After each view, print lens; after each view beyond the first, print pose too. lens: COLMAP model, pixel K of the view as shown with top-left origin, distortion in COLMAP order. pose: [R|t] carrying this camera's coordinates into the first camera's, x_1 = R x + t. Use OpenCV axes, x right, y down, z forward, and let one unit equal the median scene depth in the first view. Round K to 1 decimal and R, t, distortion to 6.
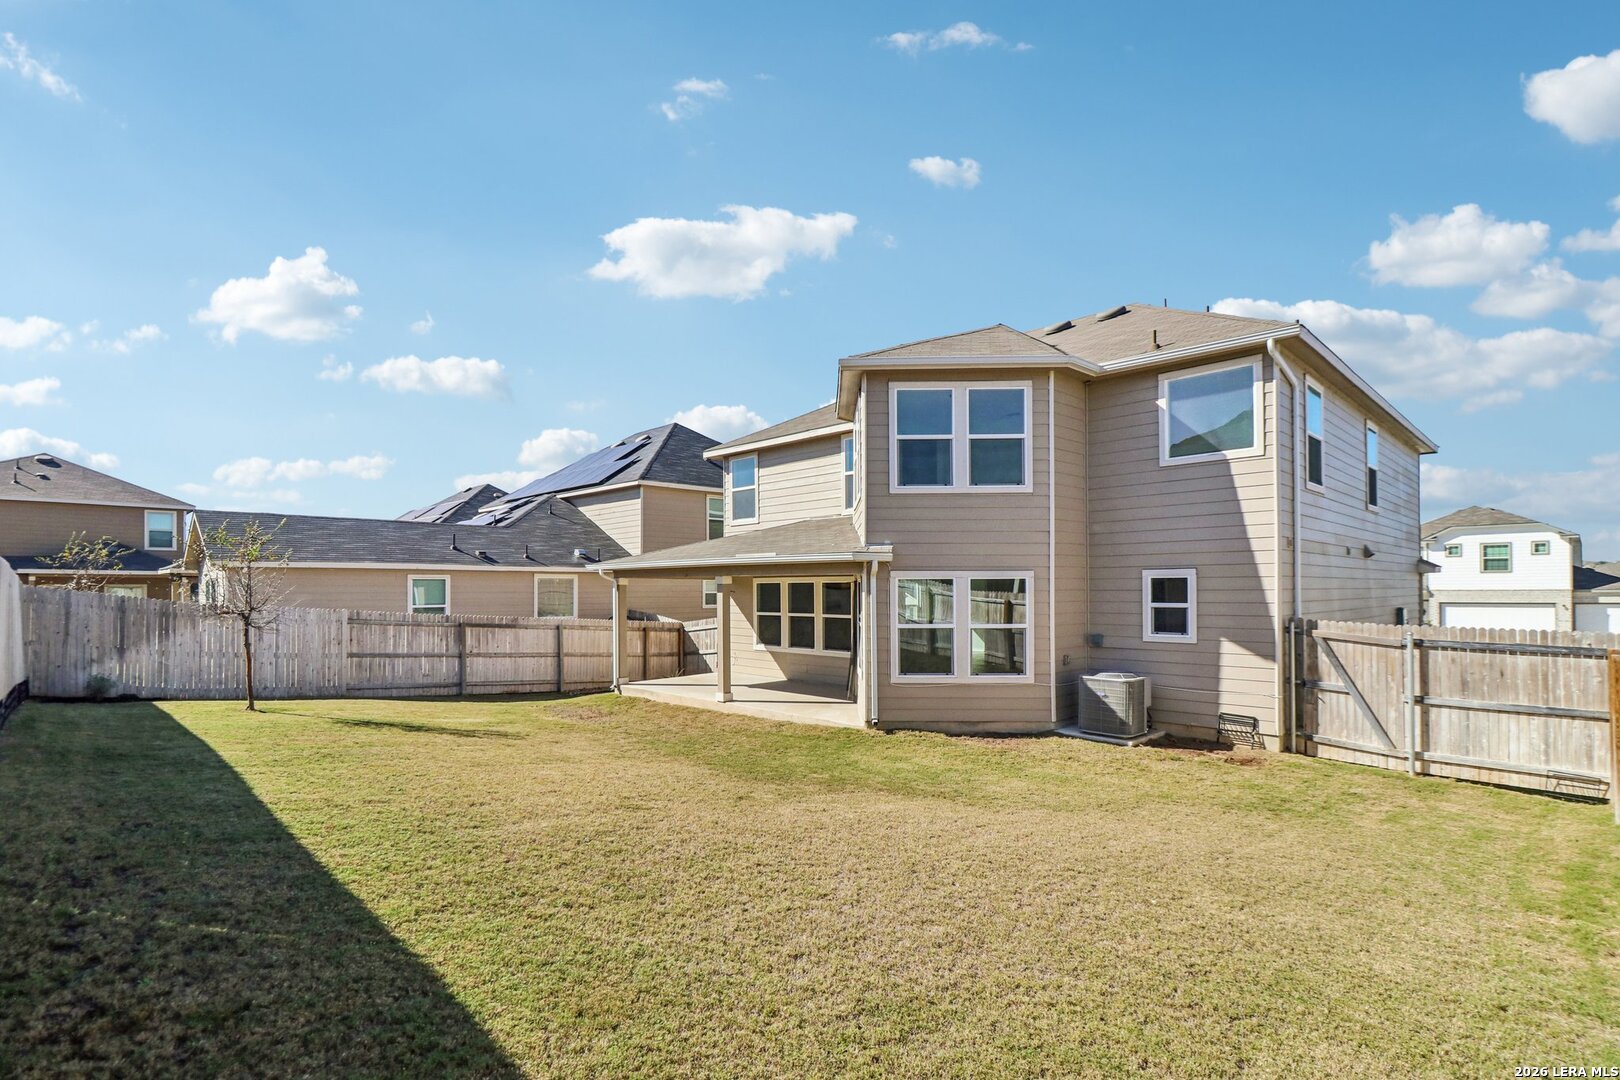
lens RADIAL K [[763.3, 0, 813.0], [0, 763.3, 586.1], [0, 0, 1]] dist [-0.006043, -0.009858]
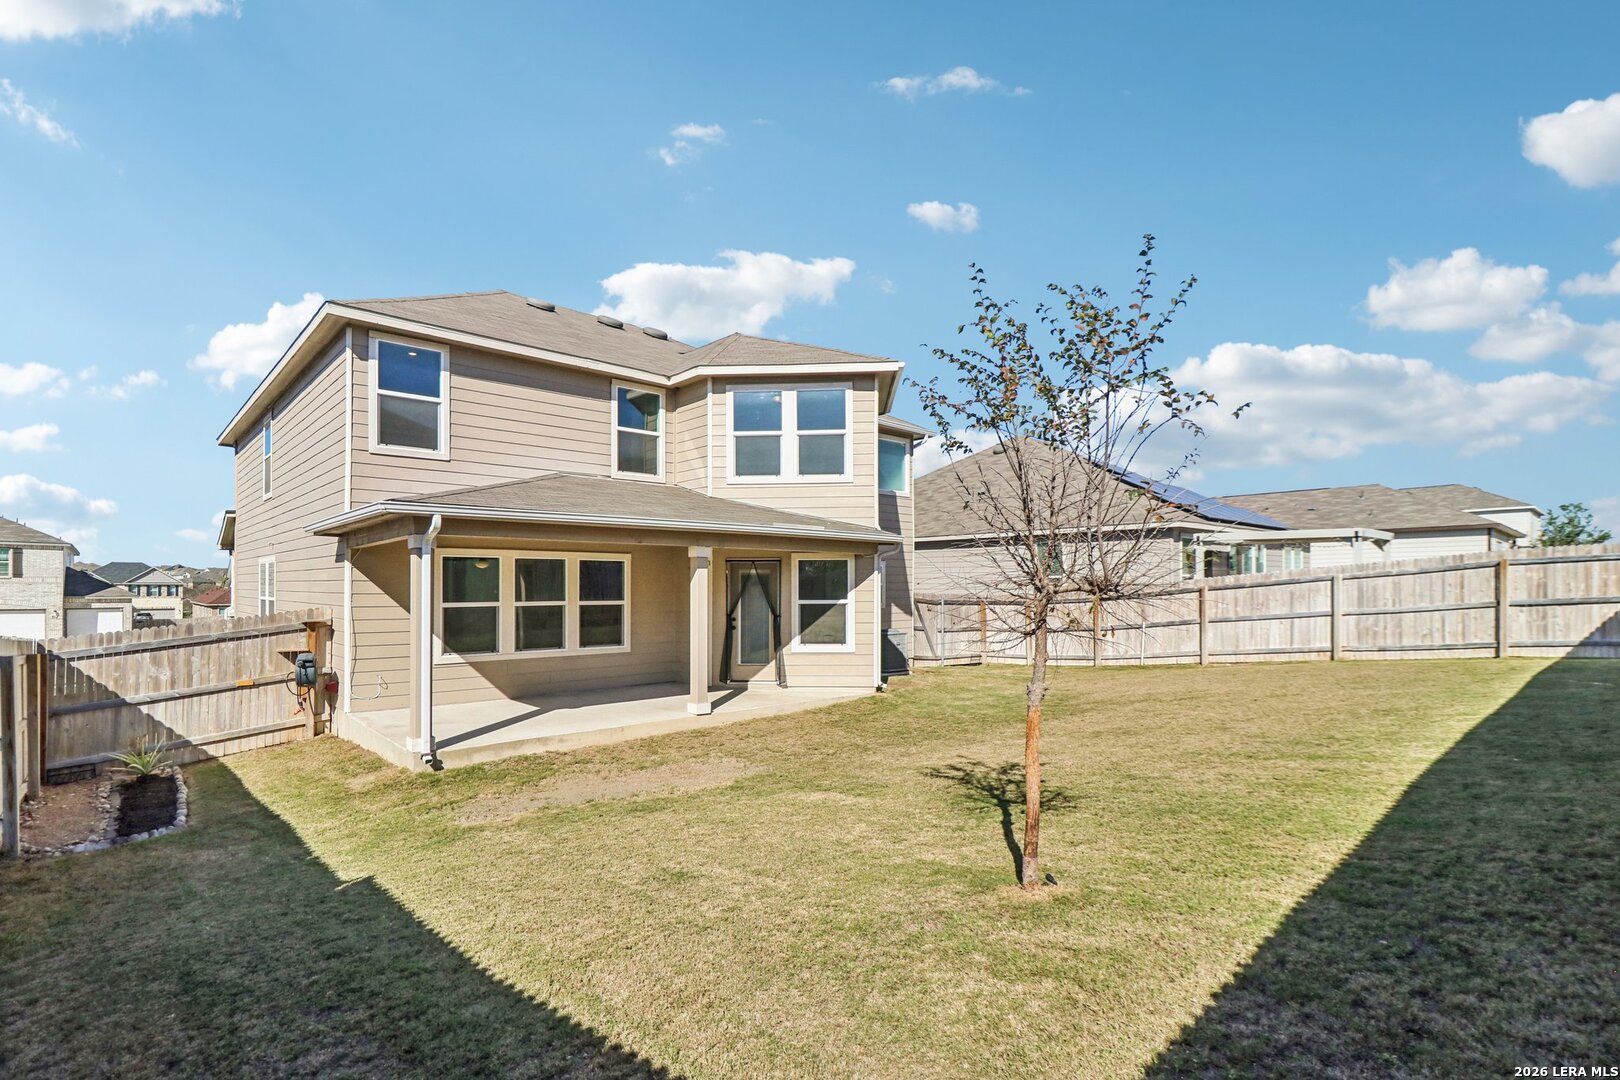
lens RADIAL K [[763.3, 0, 788.2], [0, 763.3, 583.3], [0, 0, 1]] dist [-0.006043, -0.009858]
pose [[0.053500, 0.008800, 0.998529, -0.726229], [-0.002618, 0.999959, -0.008672, 0.024641], [-0.998564, -0.002150, 0.053521, 0.737946]]
